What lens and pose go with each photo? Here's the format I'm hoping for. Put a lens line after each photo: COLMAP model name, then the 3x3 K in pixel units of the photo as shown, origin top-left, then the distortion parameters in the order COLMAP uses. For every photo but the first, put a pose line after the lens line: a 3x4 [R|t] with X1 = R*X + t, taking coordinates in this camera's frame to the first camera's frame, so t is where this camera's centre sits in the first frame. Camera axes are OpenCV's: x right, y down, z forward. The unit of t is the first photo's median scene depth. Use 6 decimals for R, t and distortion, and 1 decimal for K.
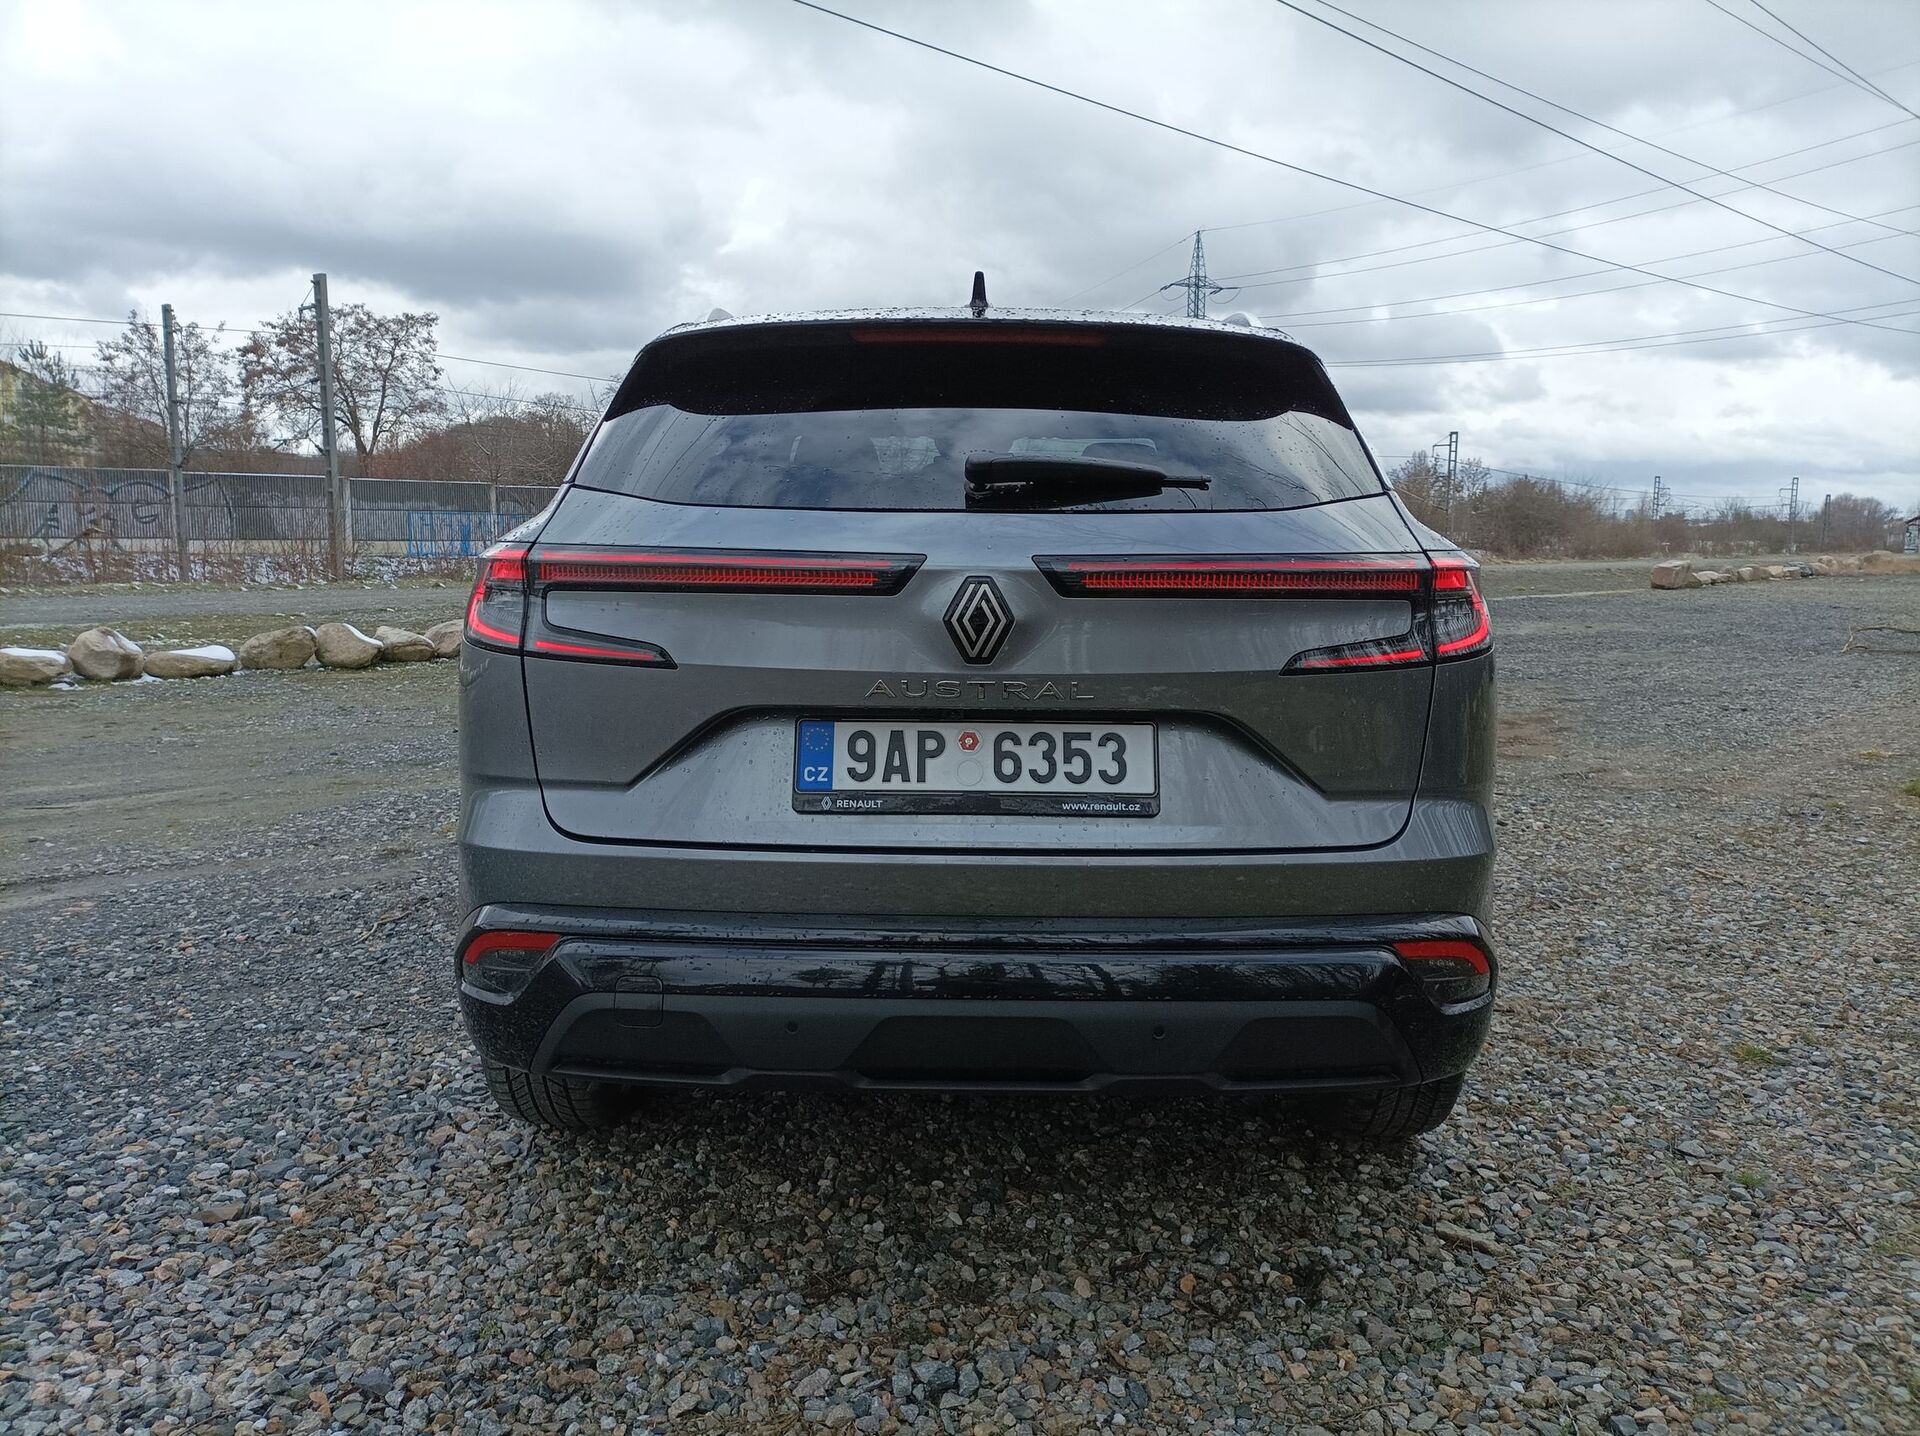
lens RADIAL K [[1430.4, 0, 960.0], [0, 1430.4, 718.0], [0, 0, 1]] dist [0.076664, -0.102401]
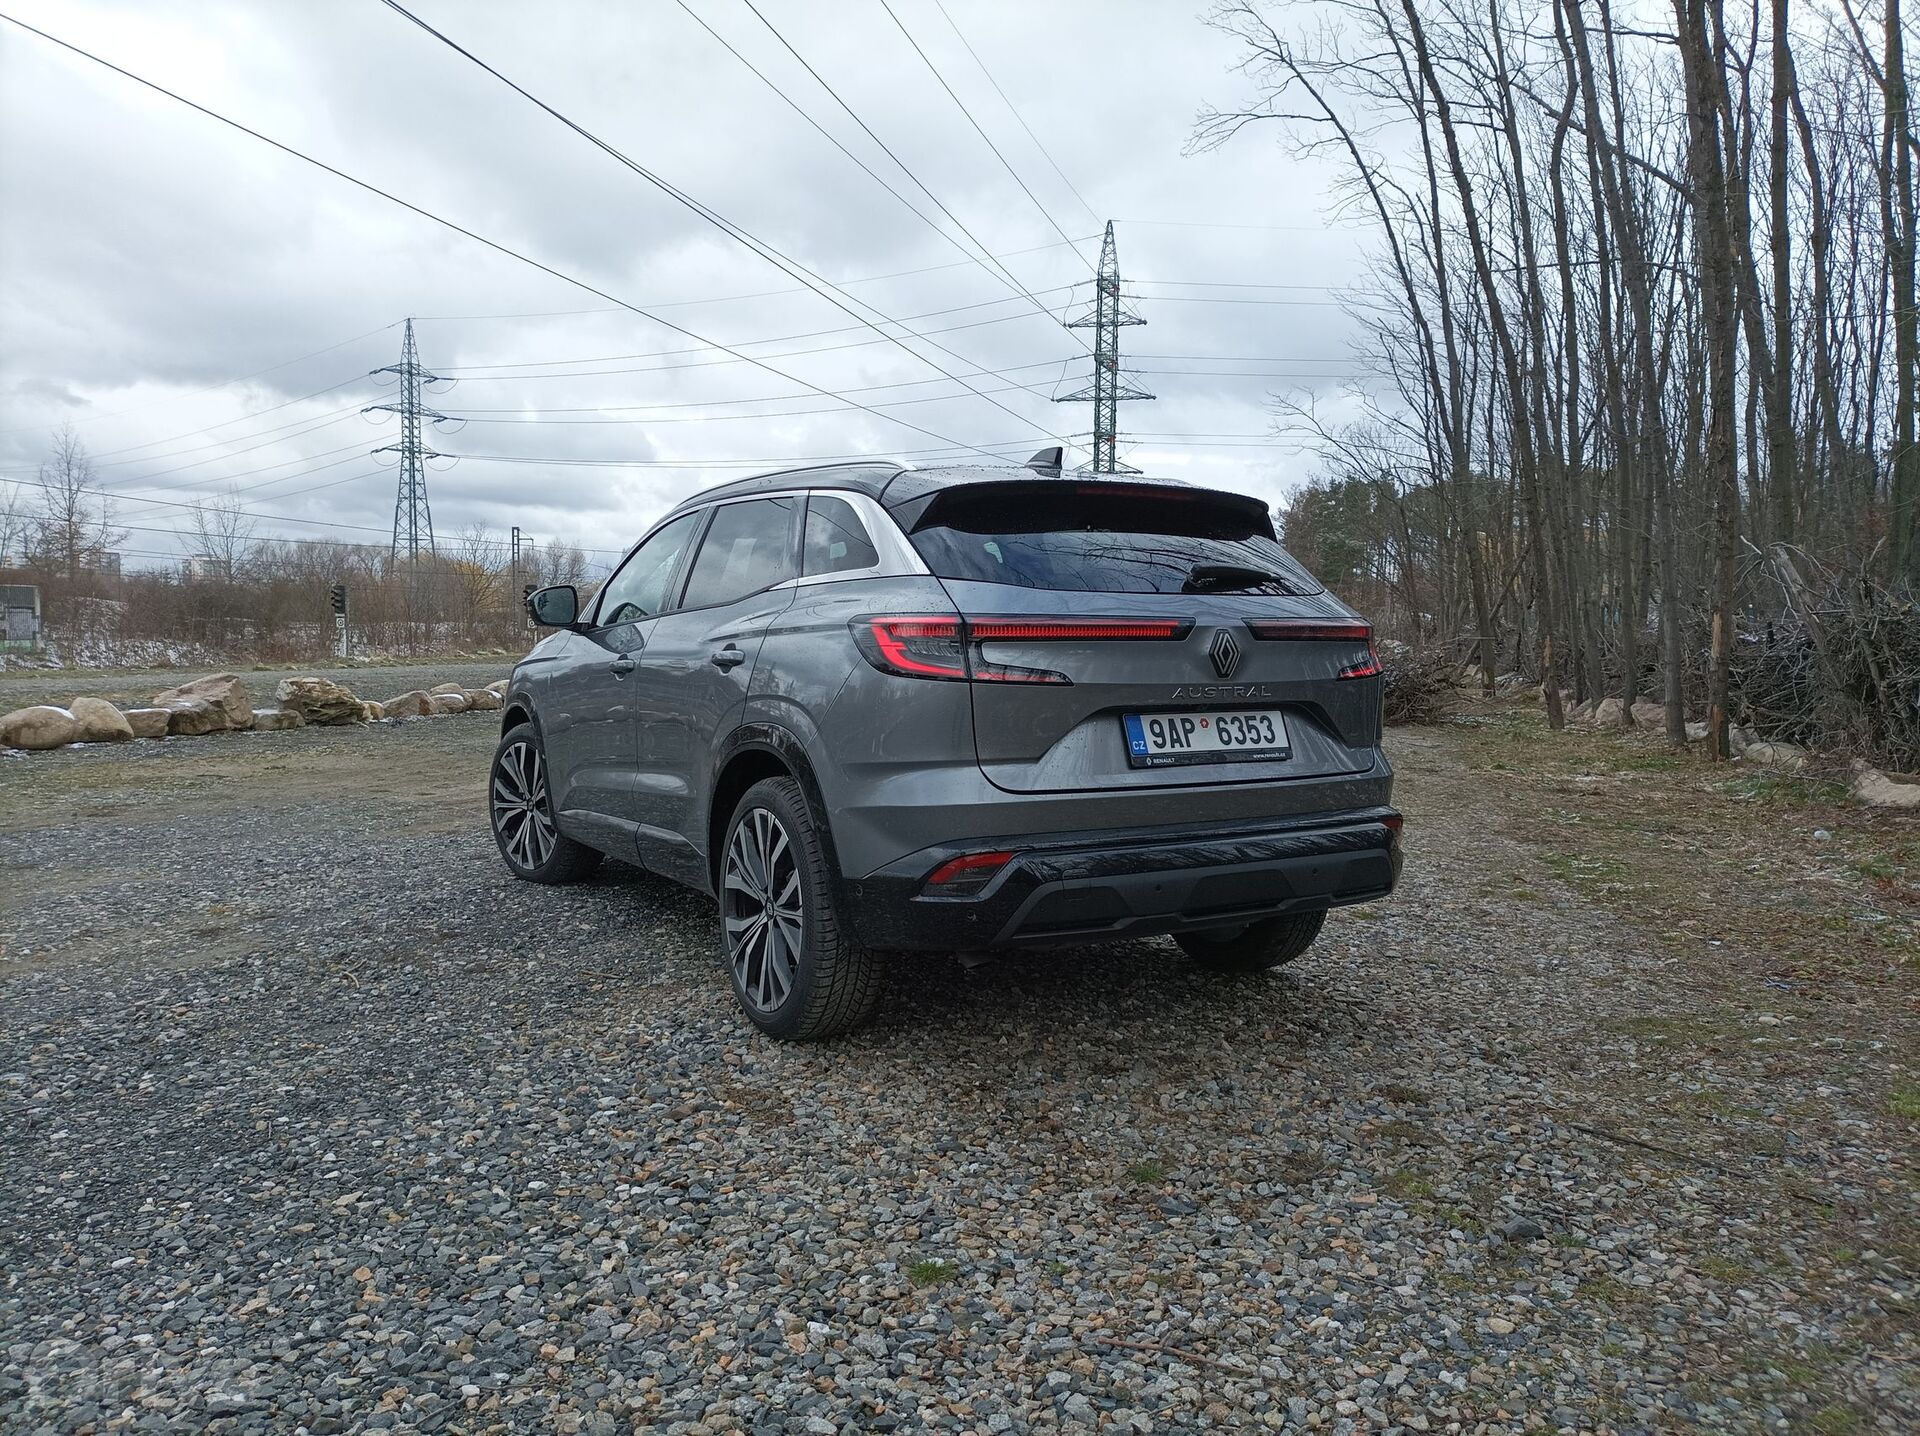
lens RADIAL K [[1430.4, 0, 960.0], [0, 1430.4, 718.0], [0, 0, 1]] dist [0.076664, -0.102401]
pose [[0.860683, -0.037319, 0.507771, -1.148550], [0.069958, 0.996519, -0.045341, 0.068913], [-0.504311, 0.074547, 0.860298, -0.367870]]
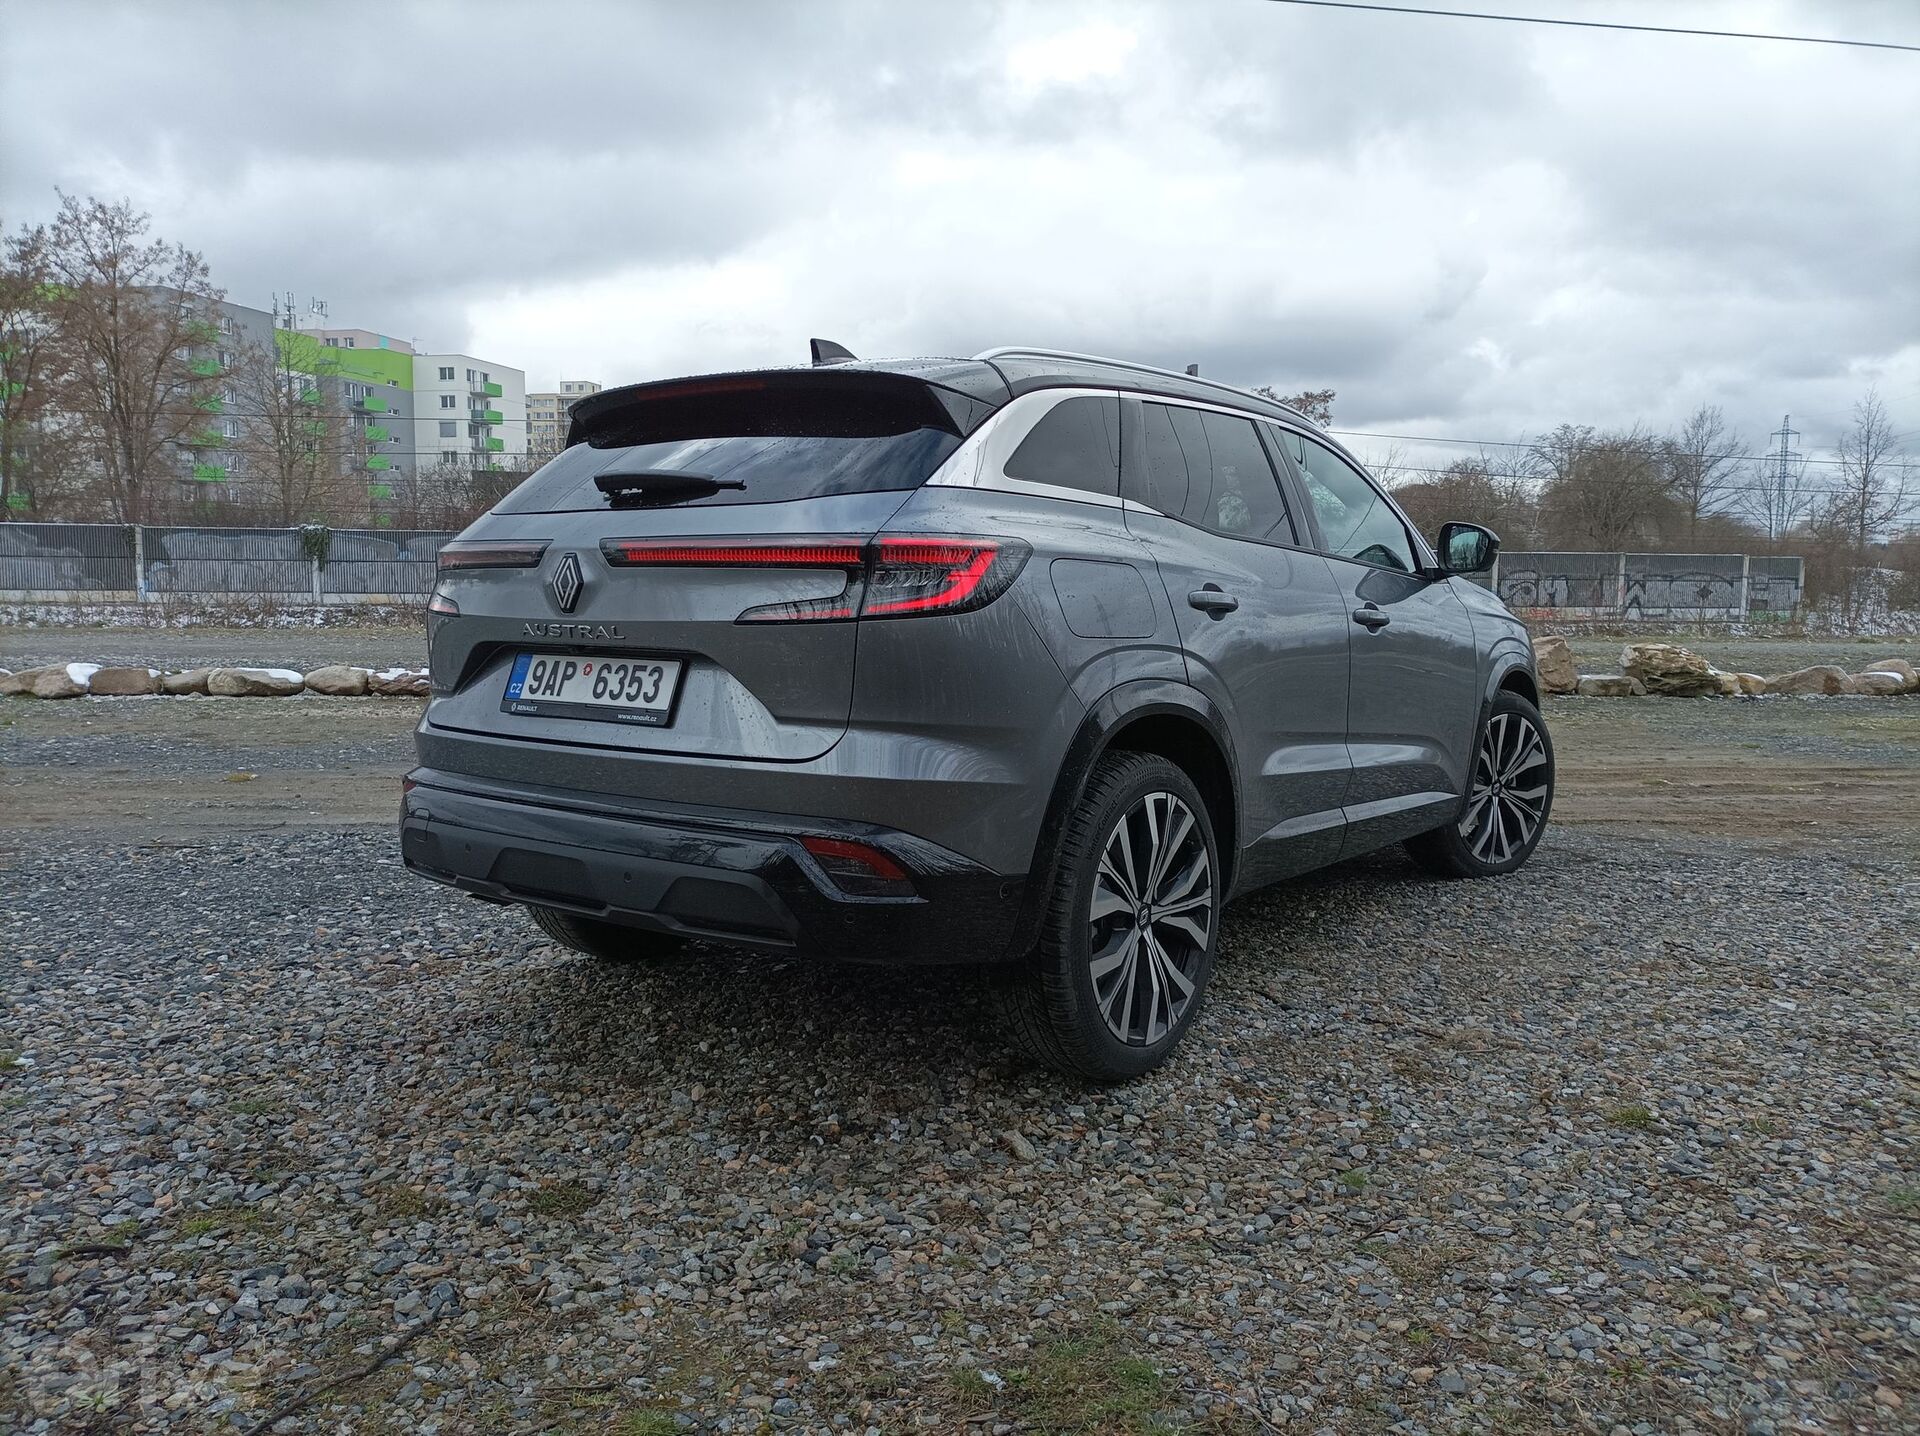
lens RADIAL K [[1430.4, 0, 960.0], [0, 1430.4, 718.0], [0, 0, 1]] dist [0.076664, -0.102401]
pose [[0.803380, 0.047557, -0.593565, 1.164091], [-0.076218, 0.996819, -0.023293, 0.069897], [0.590569, 0.063953, 0.804449, 0.063094]]
